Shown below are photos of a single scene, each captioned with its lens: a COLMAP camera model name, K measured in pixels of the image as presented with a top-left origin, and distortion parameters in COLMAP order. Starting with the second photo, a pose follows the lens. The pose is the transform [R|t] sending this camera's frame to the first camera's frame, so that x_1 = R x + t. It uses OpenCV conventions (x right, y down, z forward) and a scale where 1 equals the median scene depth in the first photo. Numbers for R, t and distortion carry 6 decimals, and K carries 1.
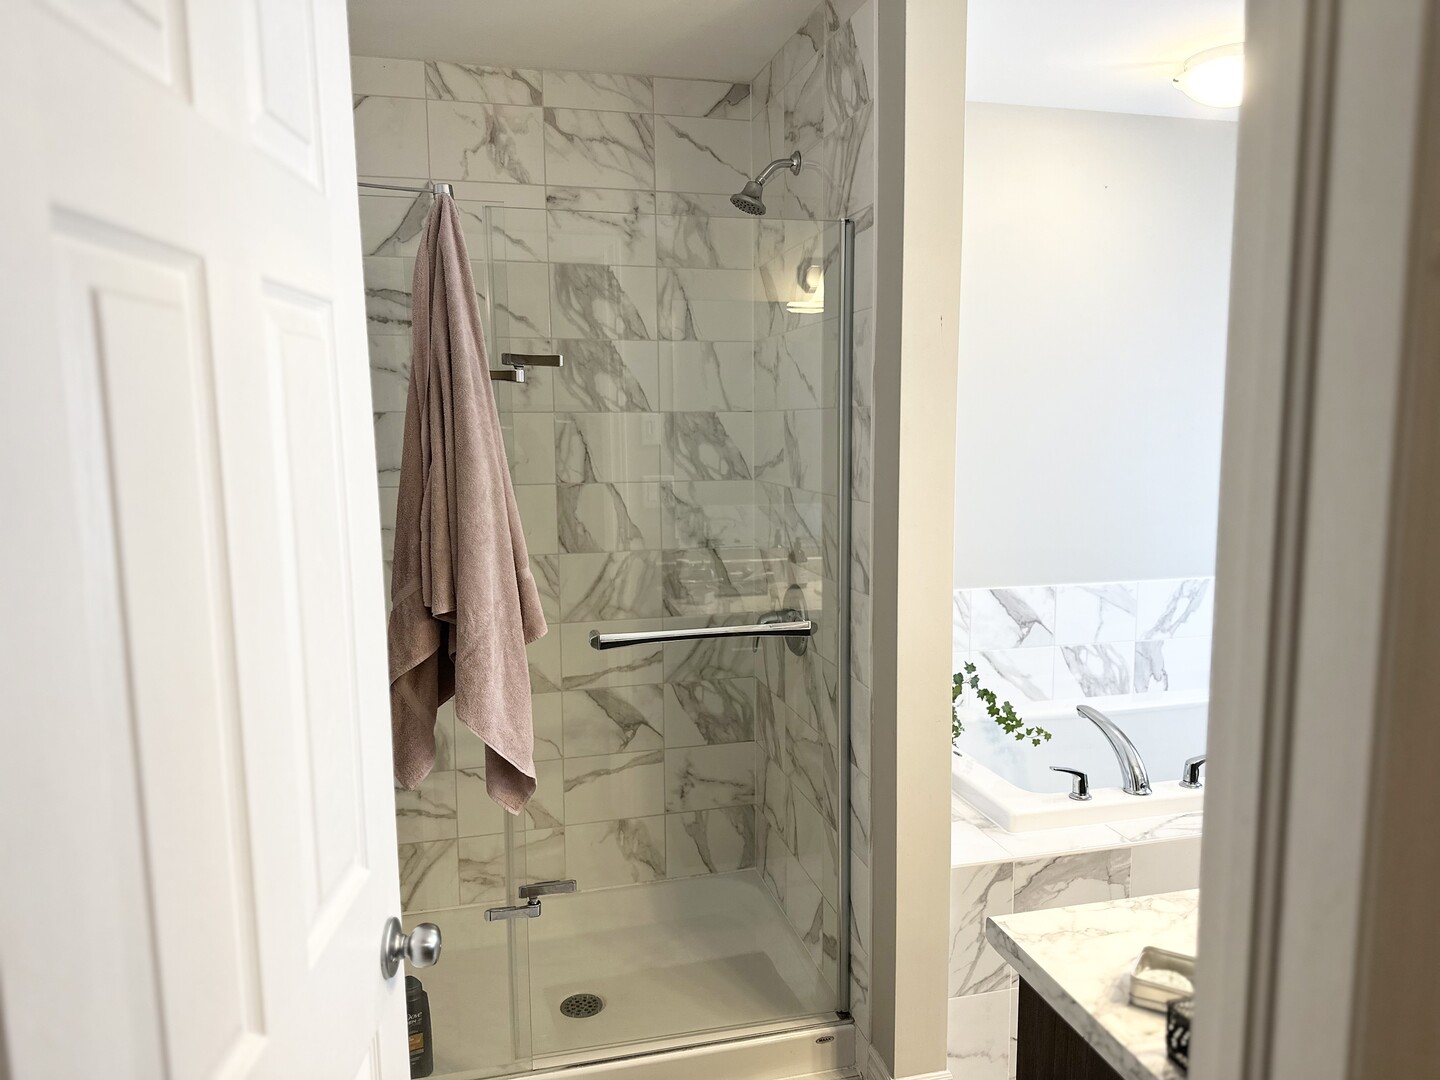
lens RADIAL K [[1011.3, 0, 709.9], [0, 1011.3, 541.6], [0, 0, 1]] dist [0.037586, -0.040805]
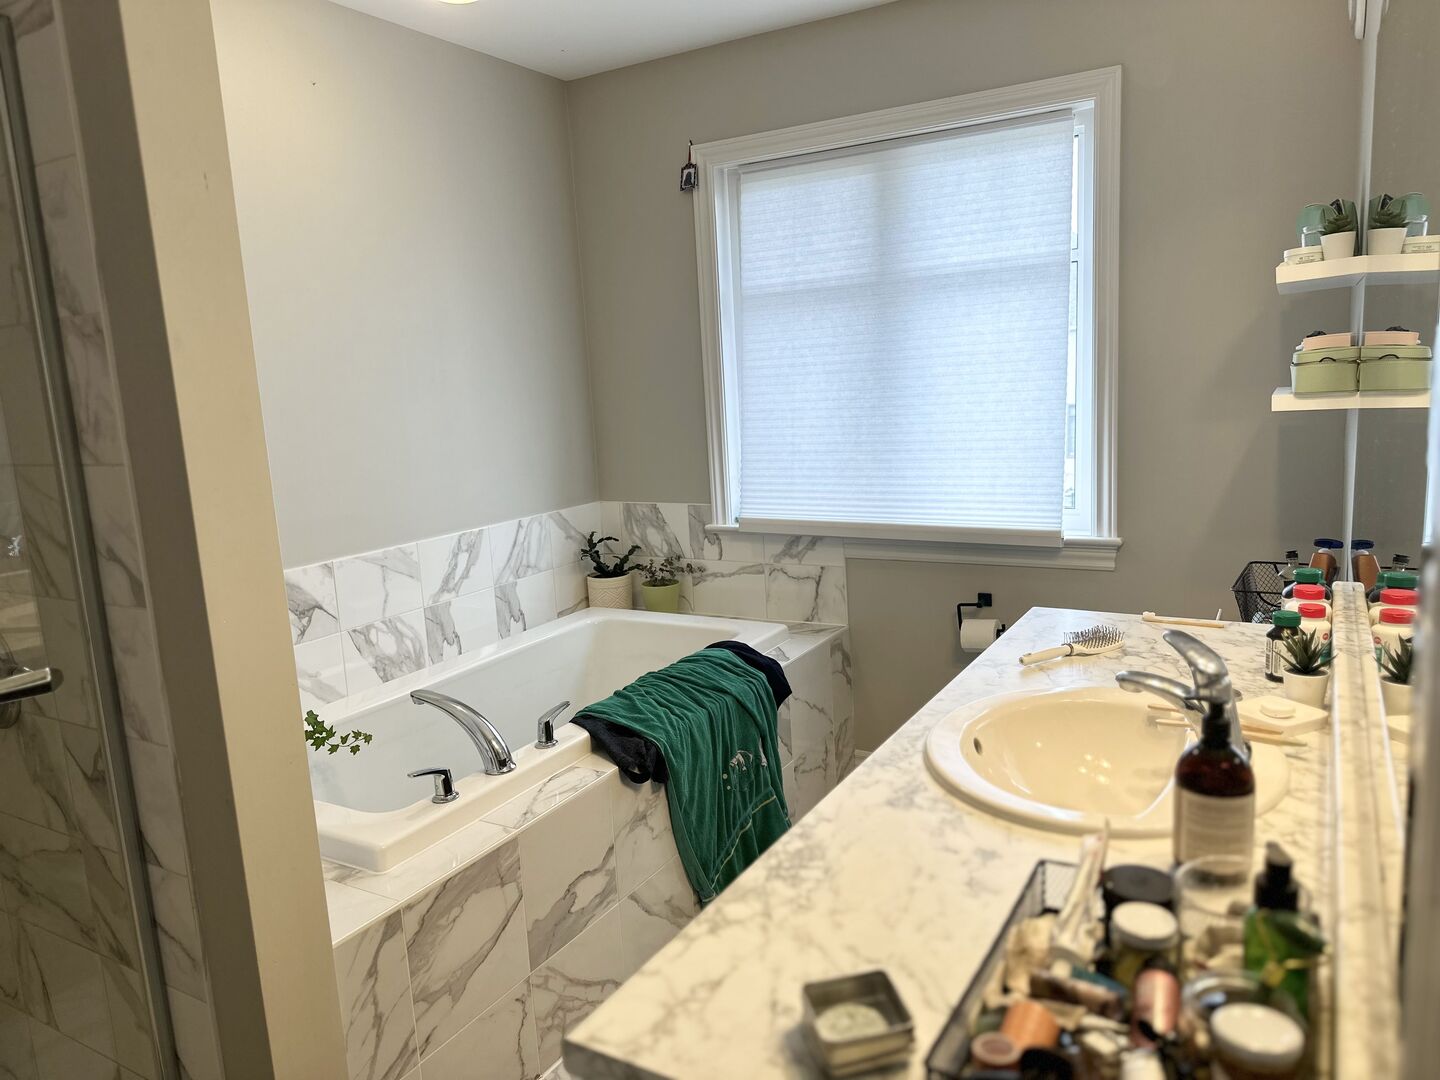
lens RADIAL K [[1011.3, 0, 709.9], [0, 1011.3, 541.6], [0, 0, 1]] dist [0.037586, -0.040805]
pose [[0.699129, -0.149898, 0.699106, -0.032943], [0.137454, 0.987716, 0.074321, 0.009813], [-0.701659, 0.044136, 0.711145, 0.223982]]
